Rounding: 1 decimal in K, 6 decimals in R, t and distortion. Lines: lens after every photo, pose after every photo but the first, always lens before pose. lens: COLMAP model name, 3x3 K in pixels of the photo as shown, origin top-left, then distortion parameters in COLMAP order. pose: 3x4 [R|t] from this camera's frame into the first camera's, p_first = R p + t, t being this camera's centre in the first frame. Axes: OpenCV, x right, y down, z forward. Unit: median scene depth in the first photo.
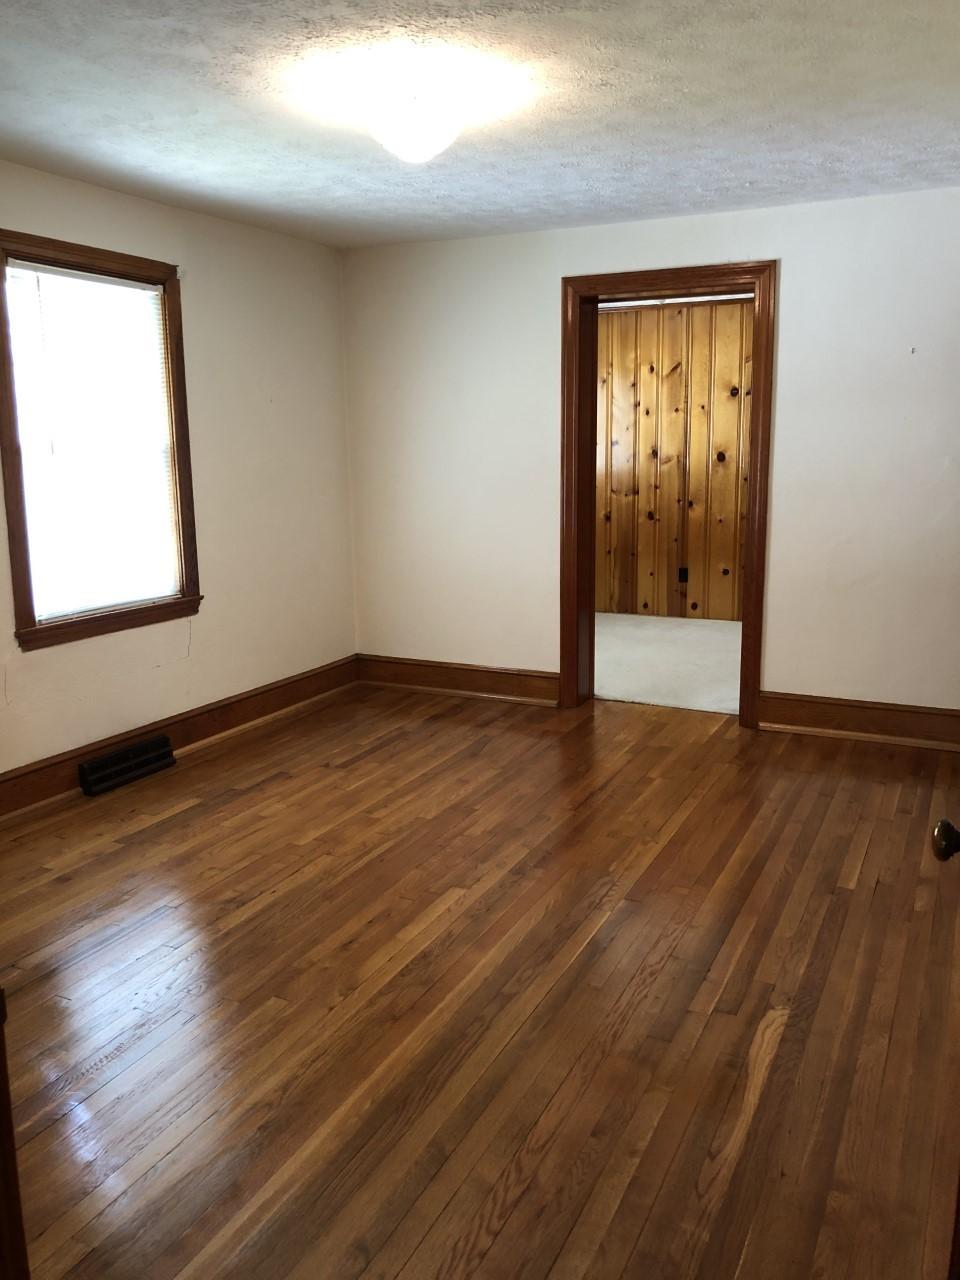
lens RADIAL K [[1046.5, 0, 474.6], [0, 1046.5, 640.0], [0, 0, 1]] dist [0.027455, -0.031589]
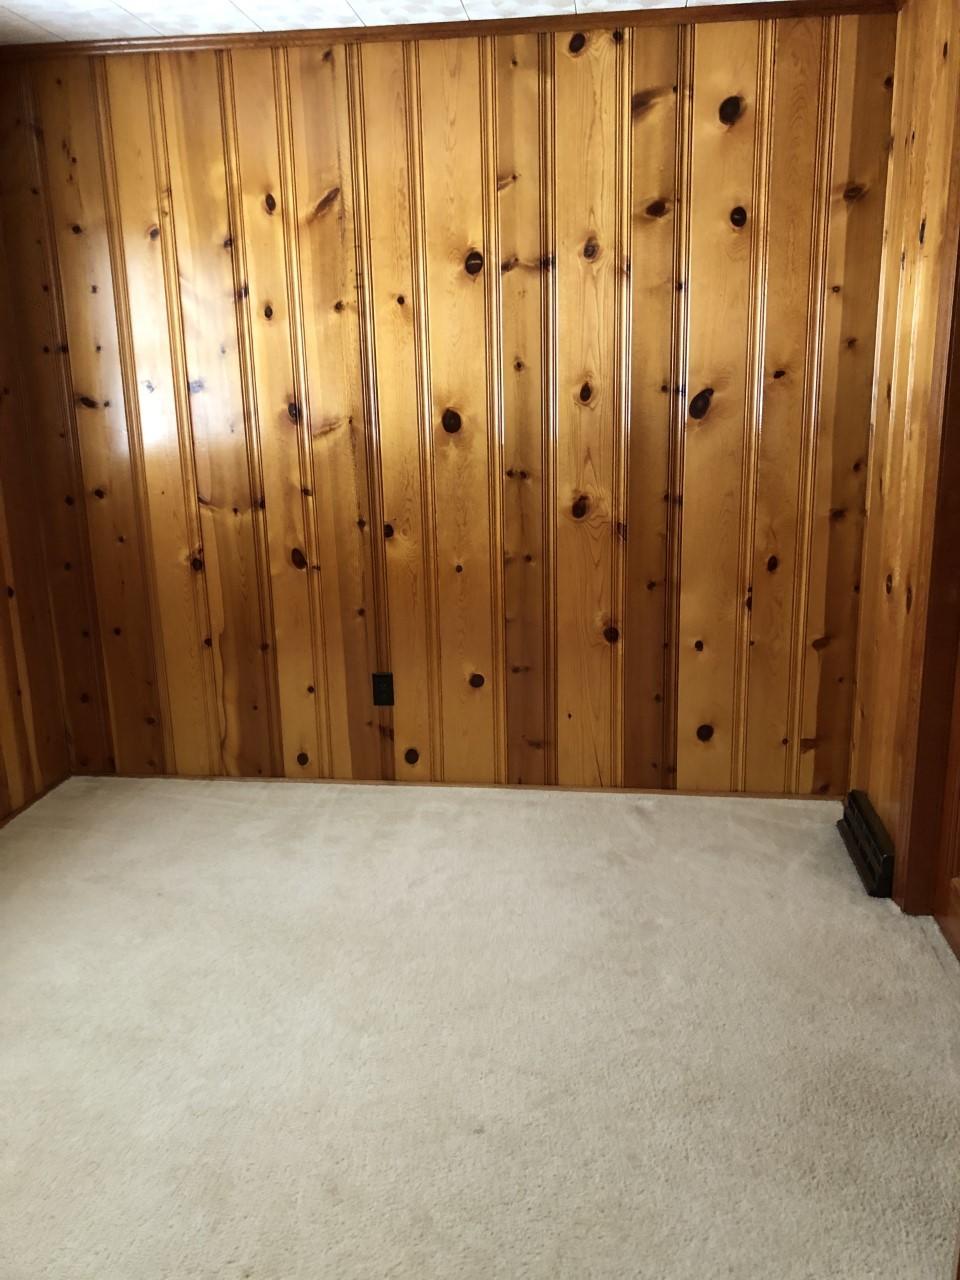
lens RADIAL K [[1046.5, 0, 482.6], [0, 1046.5, 646.2], [0, 0, 1]] dist [0.027455, -0.031589]
pose [[0.937308, -0.096752, 0.334801, 0.092600], [0.065551, 0.992488, 0.103299, -0.123502], [-0.342281, -0.074876, 0.936610, 0.574047]]
